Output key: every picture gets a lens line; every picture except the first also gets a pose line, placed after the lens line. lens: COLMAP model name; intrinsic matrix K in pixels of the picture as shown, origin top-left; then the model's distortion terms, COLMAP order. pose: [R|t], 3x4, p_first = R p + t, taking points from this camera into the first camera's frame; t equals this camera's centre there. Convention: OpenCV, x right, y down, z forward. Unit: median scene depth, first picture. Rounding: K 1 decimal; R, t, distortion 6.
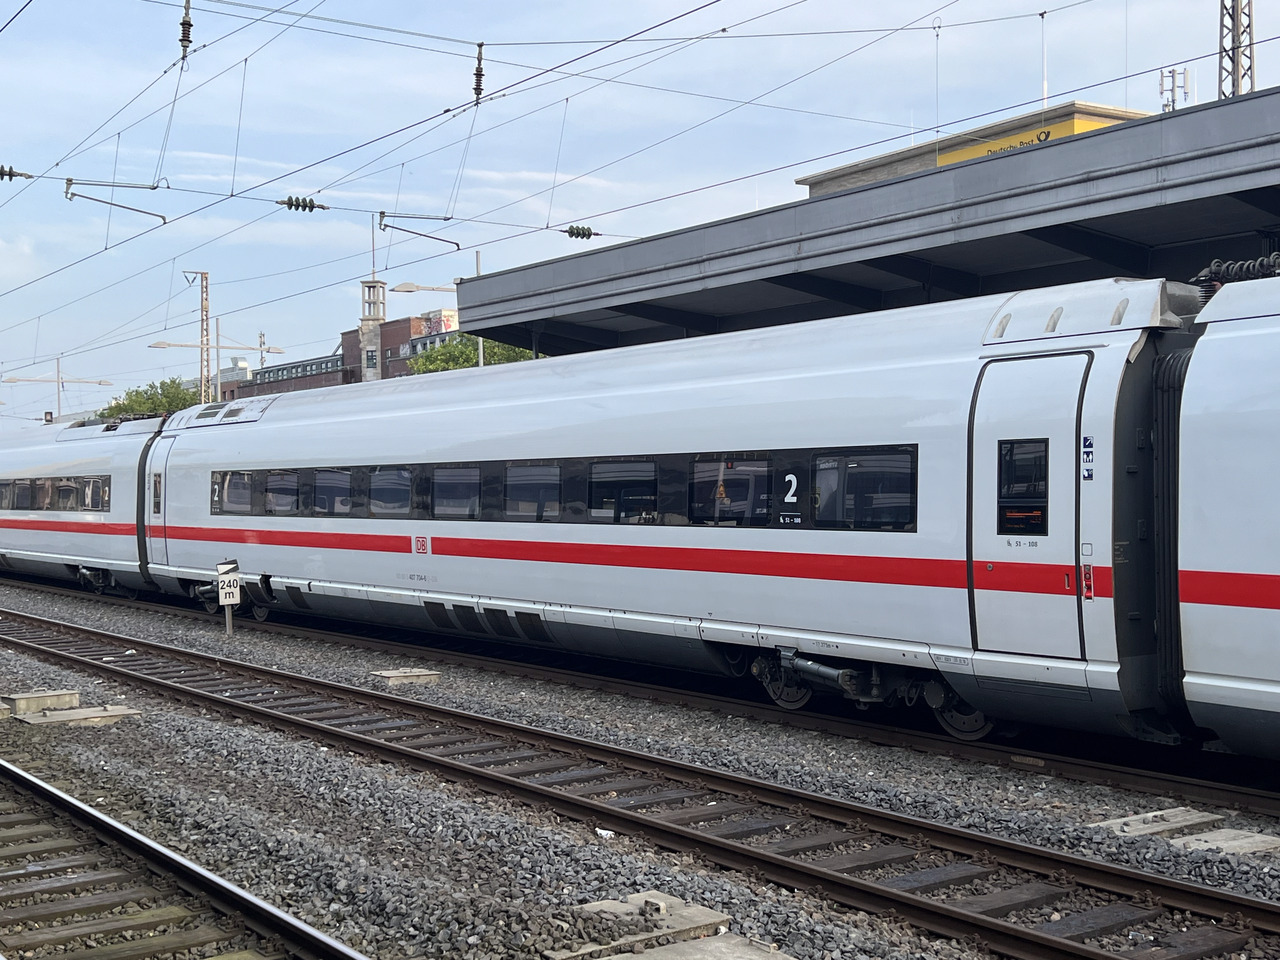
lens RADIAL K [[1579.0, 0, 645.0], [0, 1579.0, 493.3], [0, 0, 1]] dist [0.083792, 0.000000]
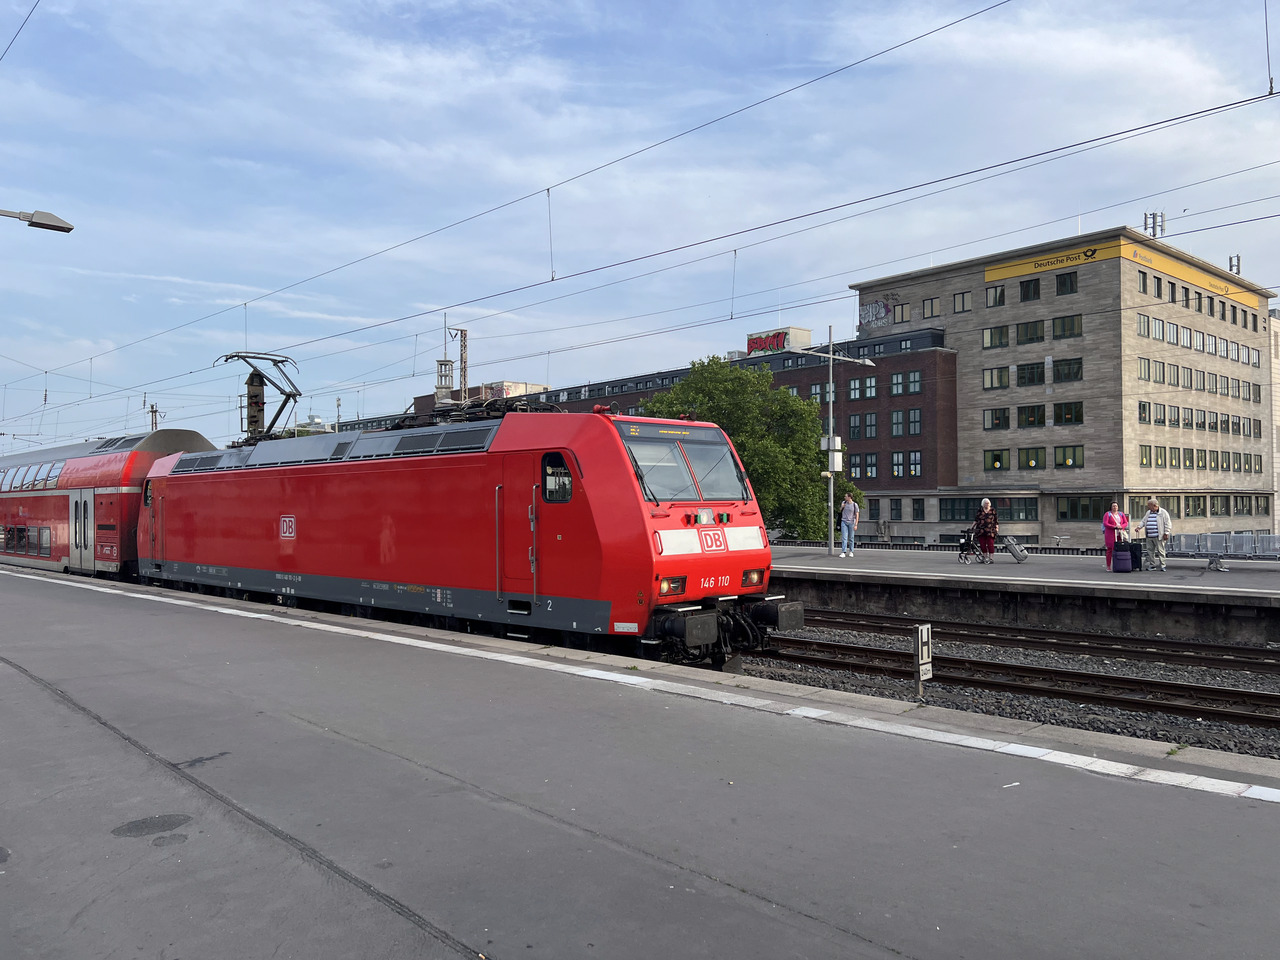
lens RADIAL K [[942.4, 0, 644.3], [0, 942.4, 472.6], [0, 0, 1]] dist [0.059692, -0.000741]
pose [[0.983047, 0.009179, 0.183124, -0.142895], [-0.001598, 0.999137, -0.041501, 0.000323], [-0.183347, 0.040505, 0.982214, 0.137849]]
